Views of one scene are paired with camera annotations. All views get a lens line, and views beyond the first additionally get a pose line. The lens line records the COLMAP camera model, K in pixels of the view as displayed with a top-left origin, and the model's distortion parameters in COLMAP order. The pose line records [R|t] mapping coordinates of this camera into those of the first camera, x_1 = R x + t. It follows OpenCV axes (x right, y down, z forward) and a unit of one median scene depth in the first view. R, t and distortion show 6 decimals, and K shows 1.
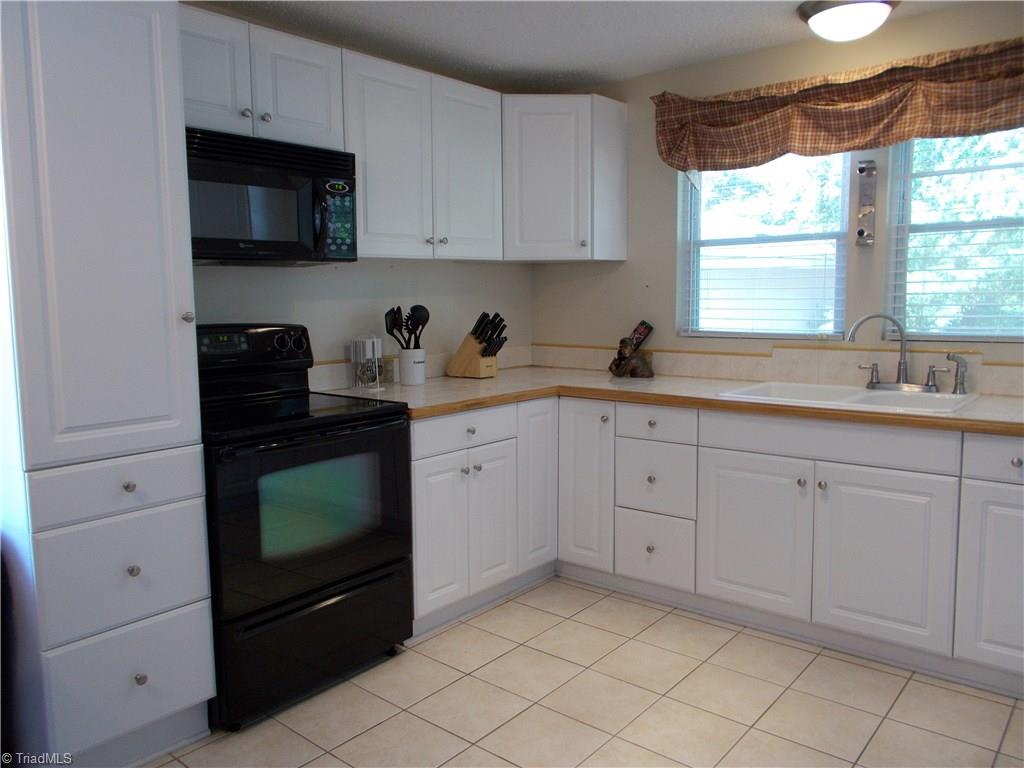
lens RADIAL K [[797.3, 0, 512.0], [0, 797.3, 384.0], [0, 0, 1]] dist [0.061595, -0.059433]
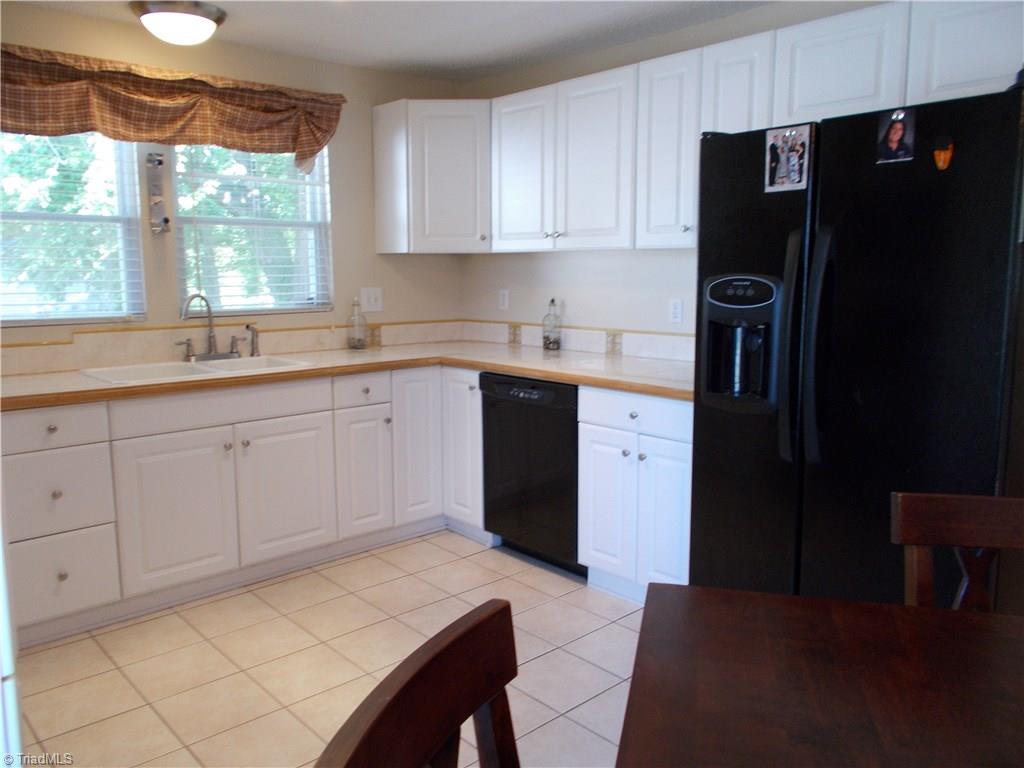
lens RADIAL K [[797.3, 0, 512.0], [0, 797.3, 384.0], [0, 0, 1]] dist [0.061595, -0.059433]
pose [[0.142984, -0.126249, 0.981640, -0.658917], [0.120642, 0.986658, 0.109321, -0.035369], [-0.982345, 0.102796, 0.156307, 0.433137]]
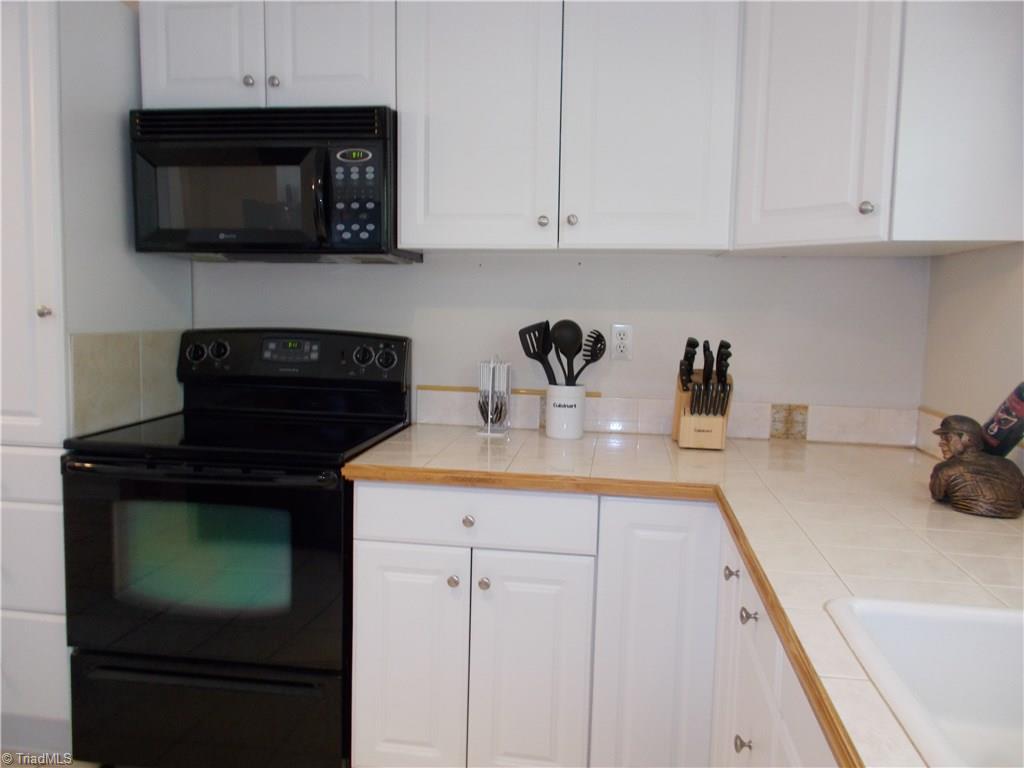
lens RADIAL K [[797.3, 0, 512.0], [0, 797.3, 384.0], [0, 0, 1]] dist [0.061595, -0.059433]
pose [[0.508519, 0.106850, -0.854396, 0.167530], [-0.128603, 0.990566, 0.047338, -0.027757], [0.851393, 0.085805, 0.517462, 0.240398]]
